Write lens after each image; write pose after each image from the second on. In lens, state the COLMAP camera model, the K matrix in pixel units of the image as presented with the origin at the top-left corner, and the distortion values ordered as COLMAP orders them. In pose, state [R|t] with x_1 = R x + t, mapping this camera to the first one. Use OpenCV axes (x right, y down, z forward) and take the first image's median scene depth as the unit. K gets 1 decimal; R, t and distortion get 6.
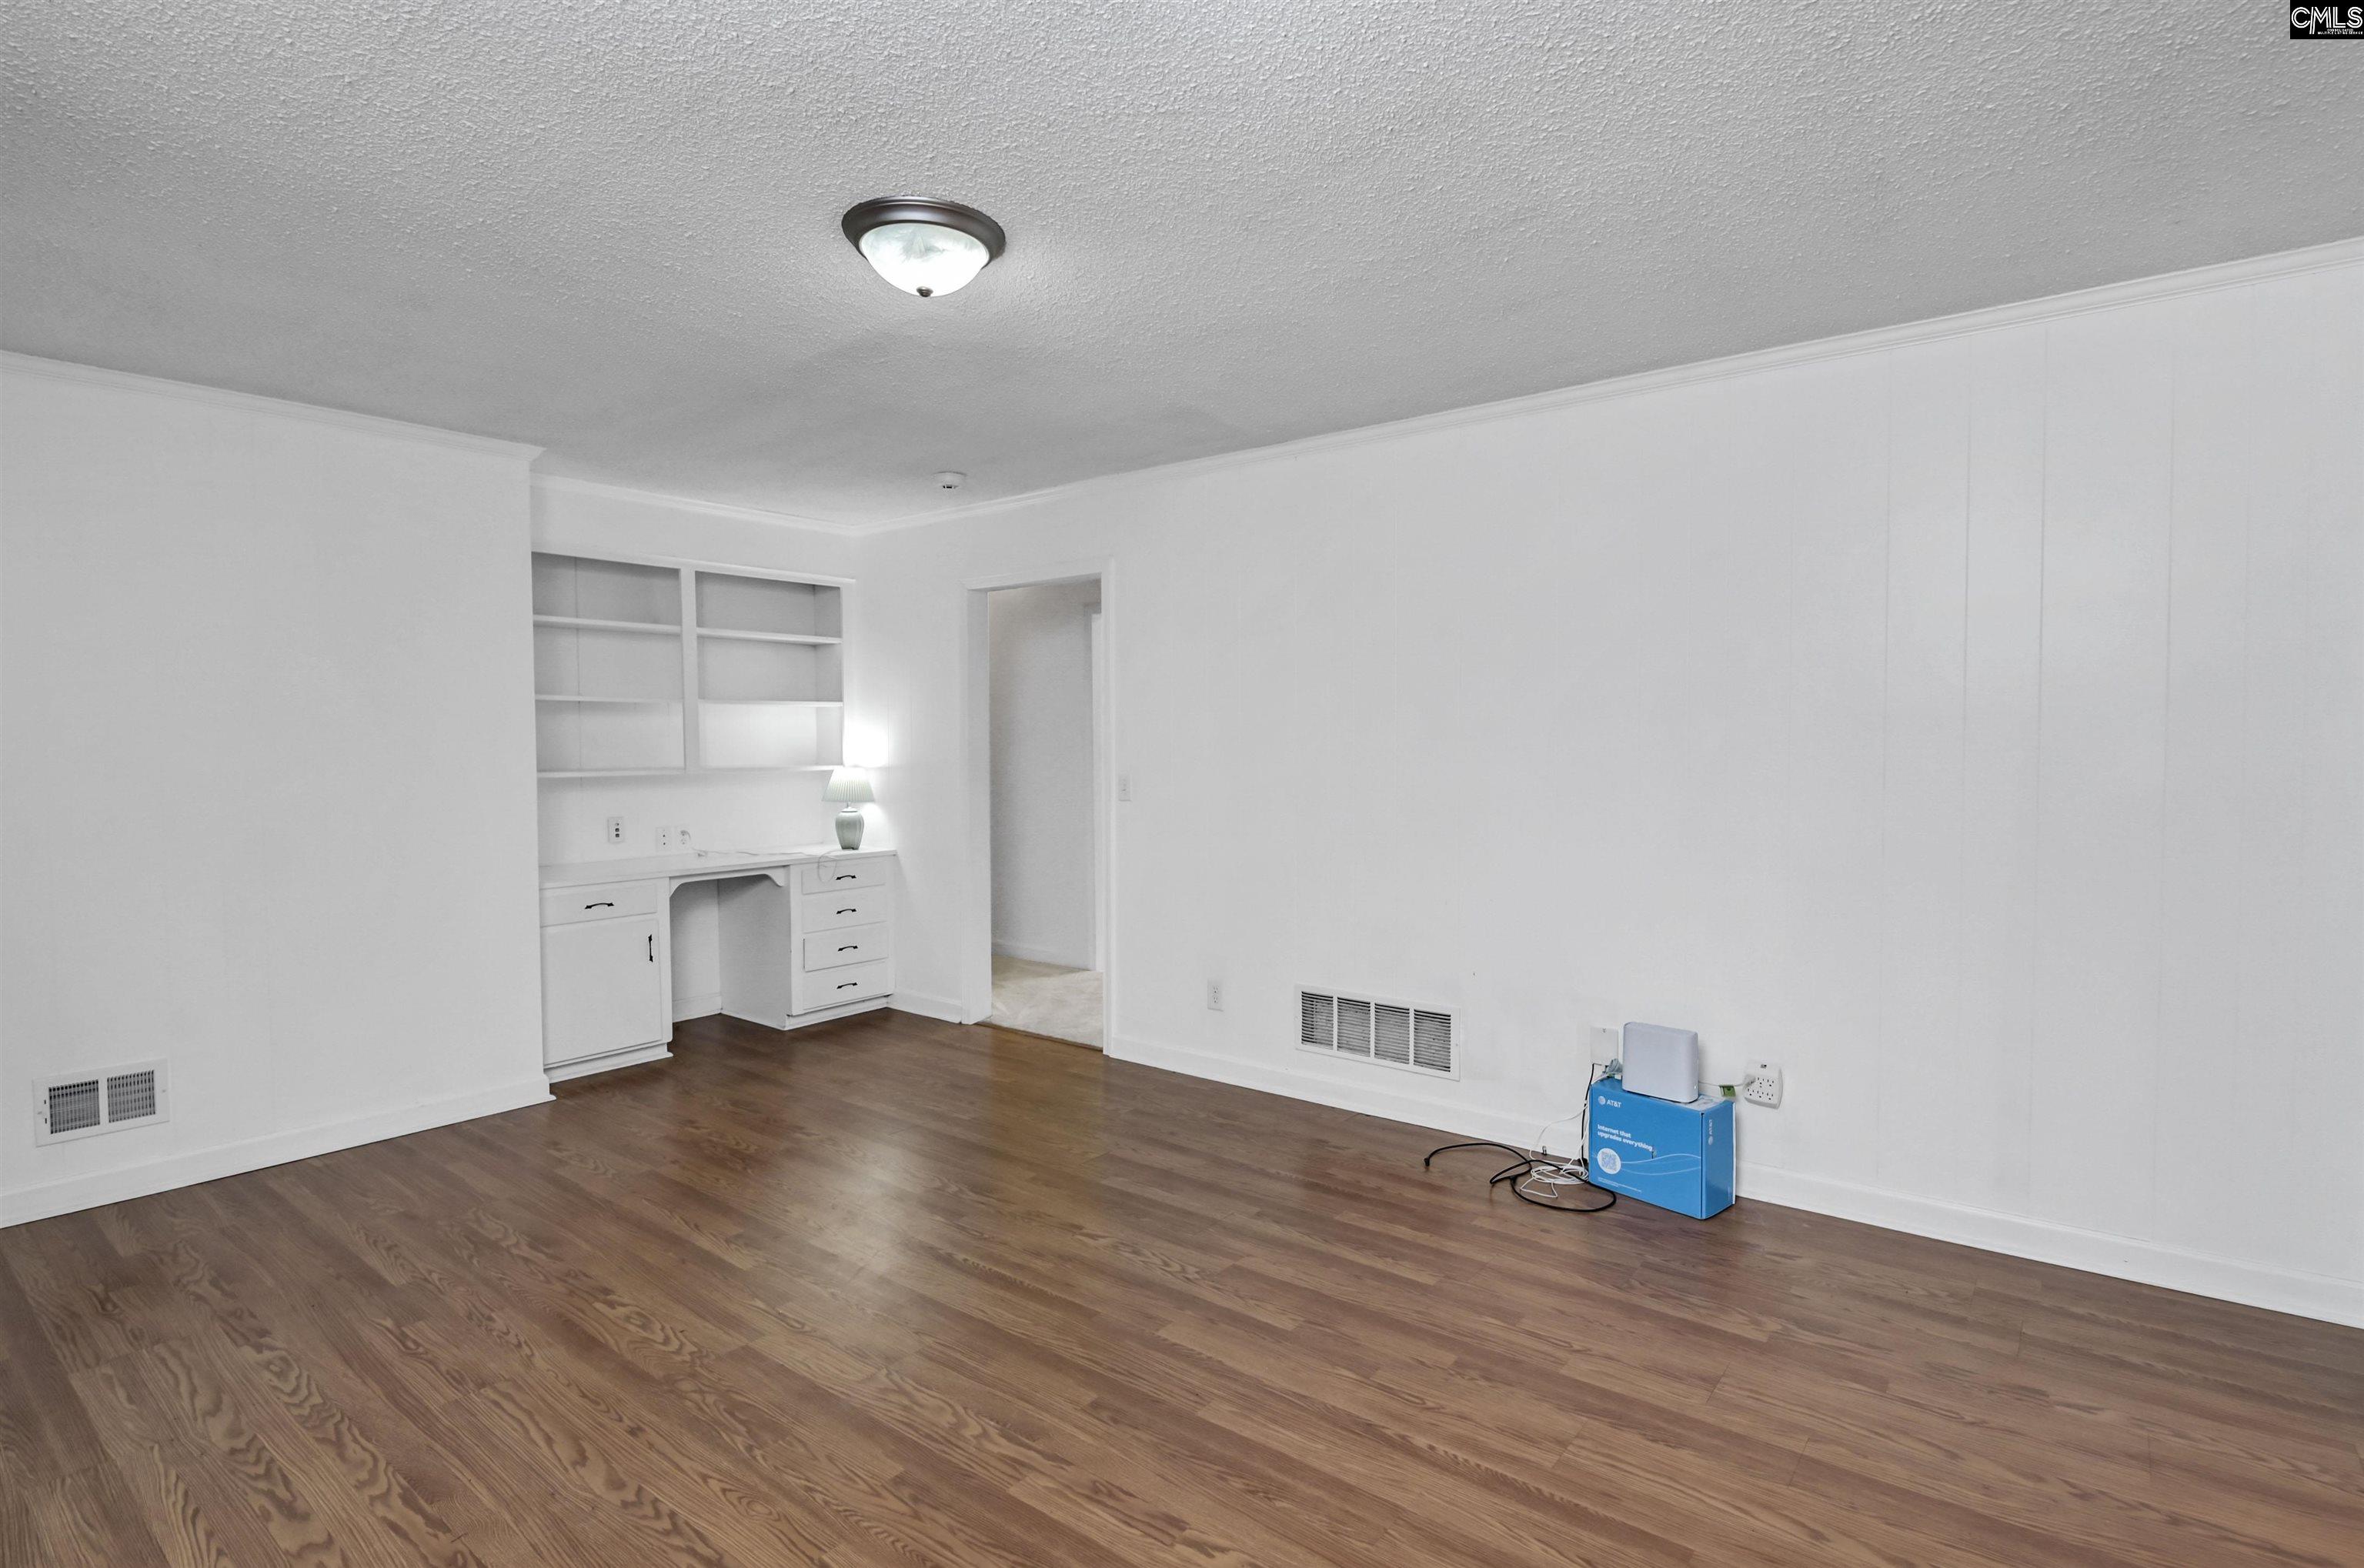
lens RADIAL K [[1143.9, 0, 1181.4], [0, 1143.9, 839.2], [0, 0, 1]] dist [0.000440, -0.000344]
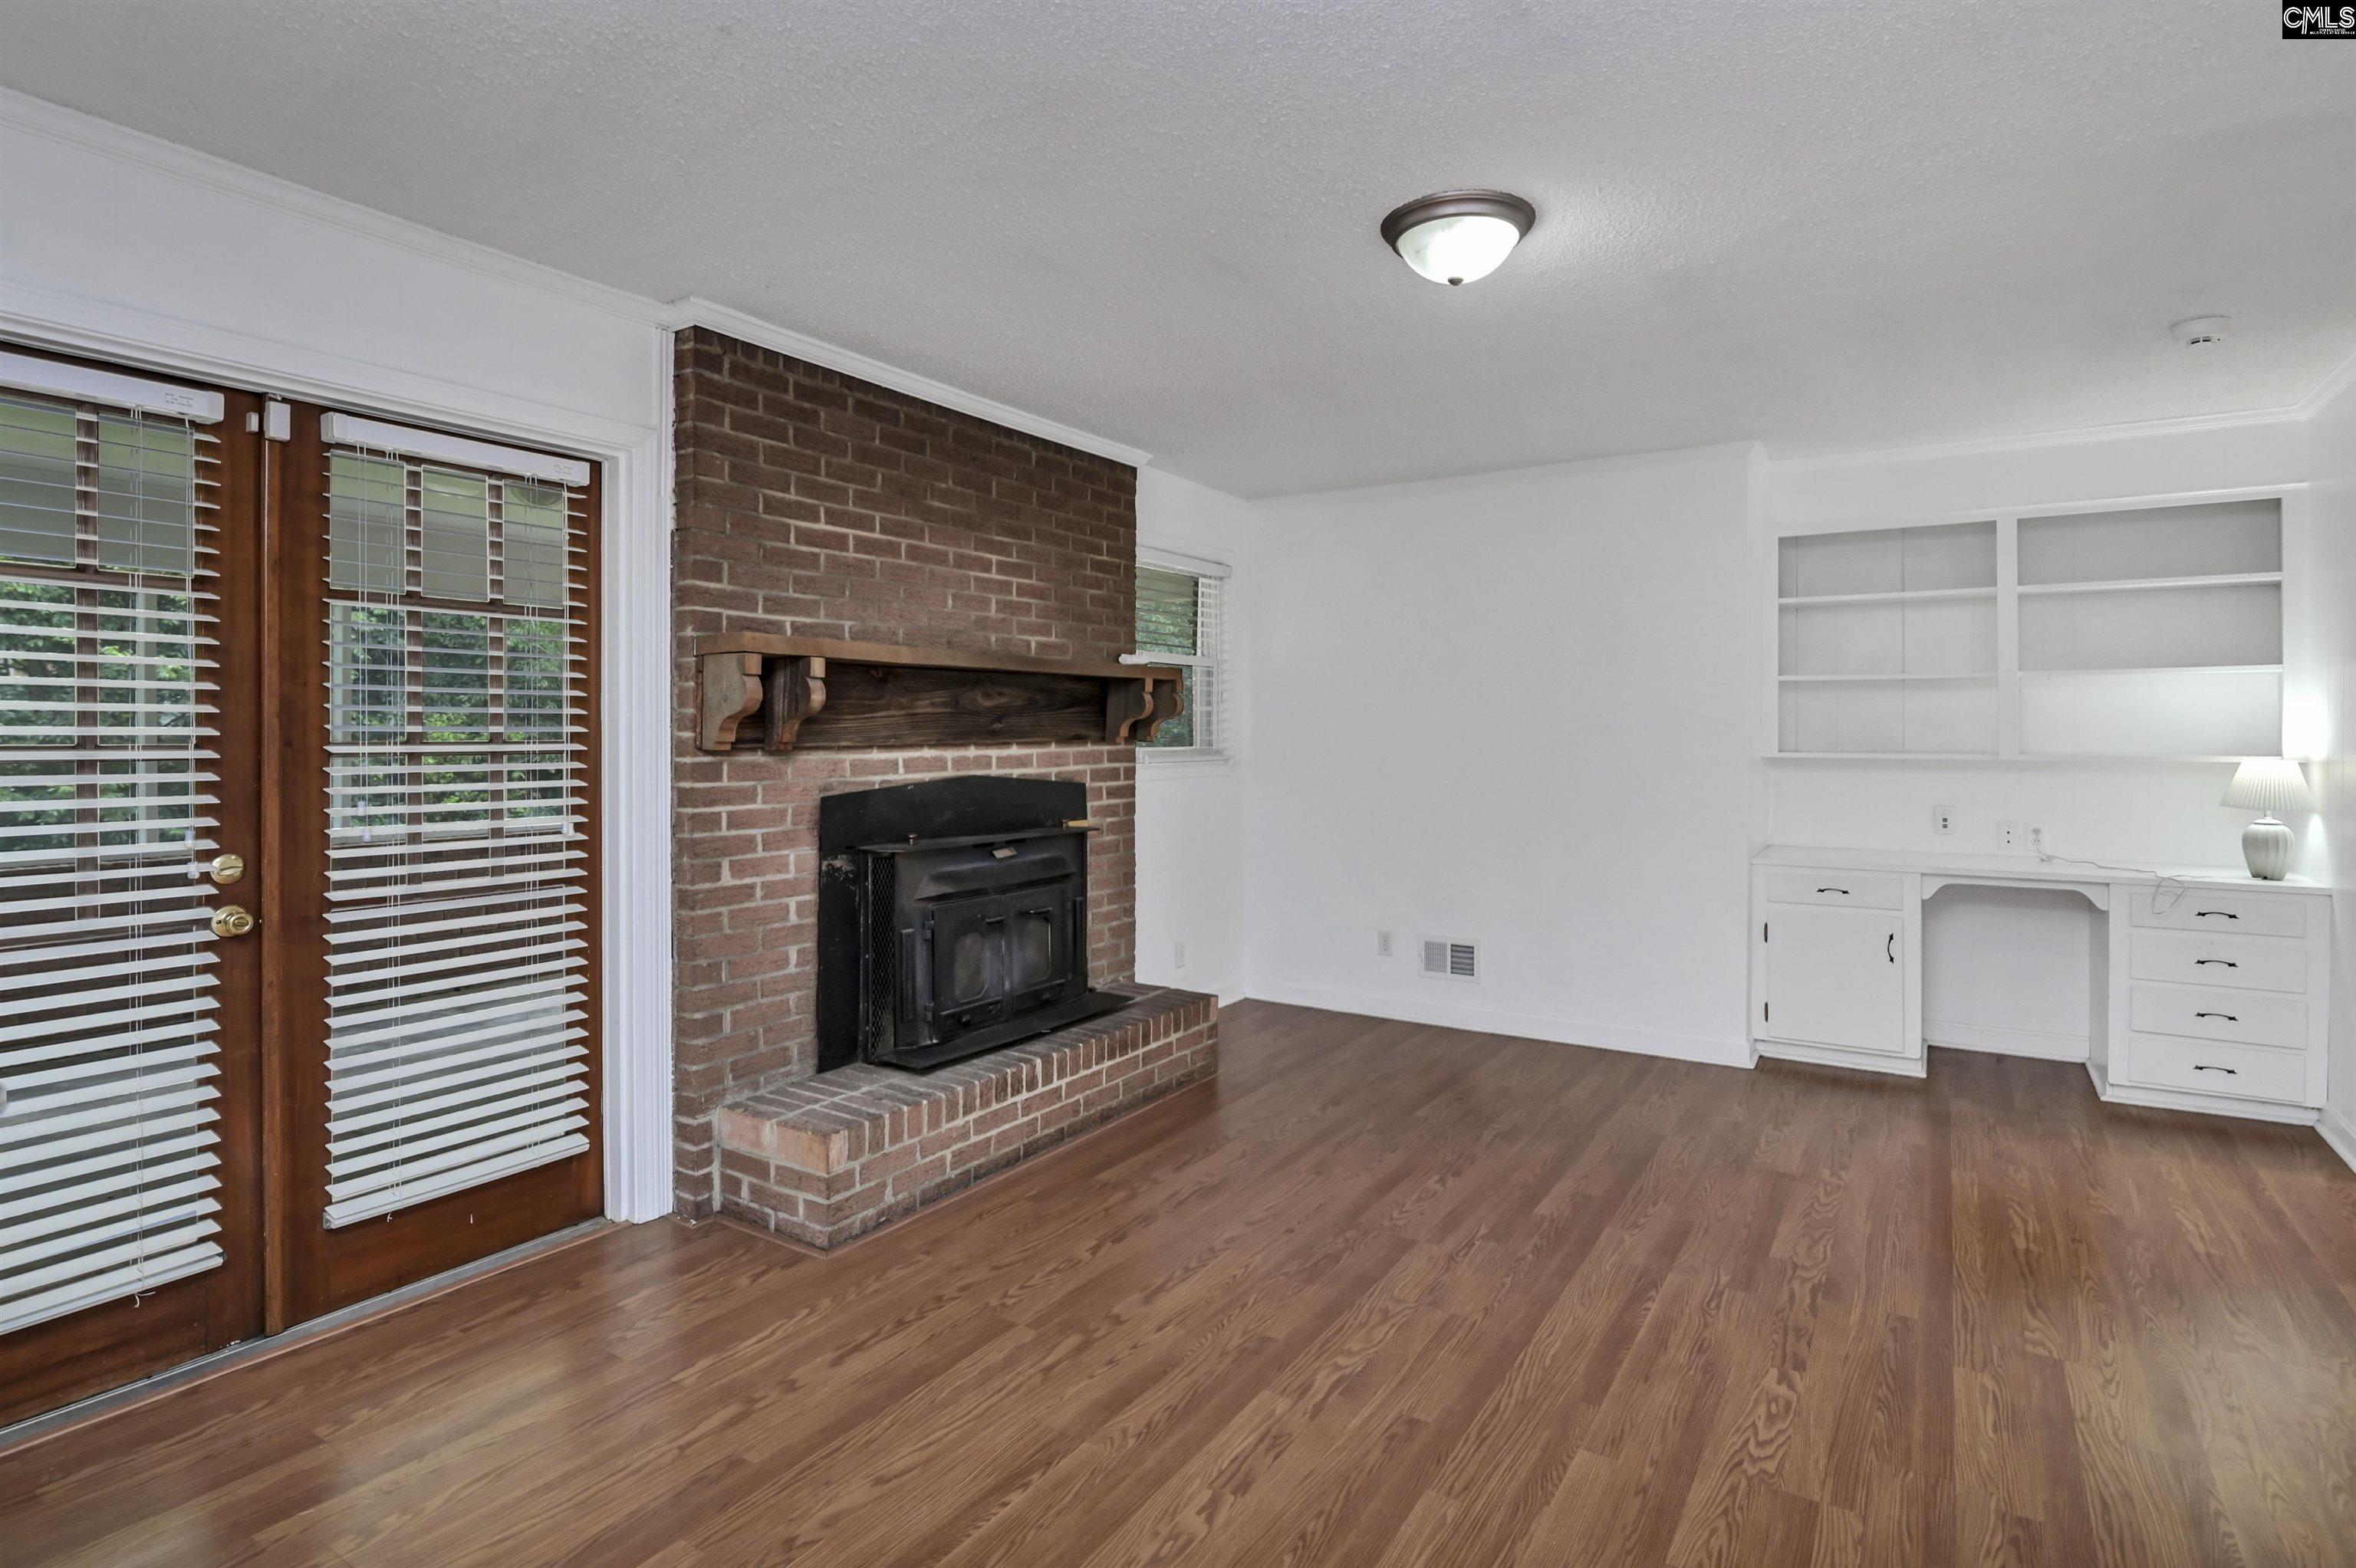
lens RADIAL K [[1199.9, 0, 1174.8], [0, 1199.9, 759.6], [0, 0, 1]] dist [-0.001297, -0.002204]
pose [[0.086325, 0.021770, -0.996029, 0.646481], [-0.091393, 0.995719, 0.013842, -0.022601], [0.992066, 0.089835, 0.087945, 0.513711]]
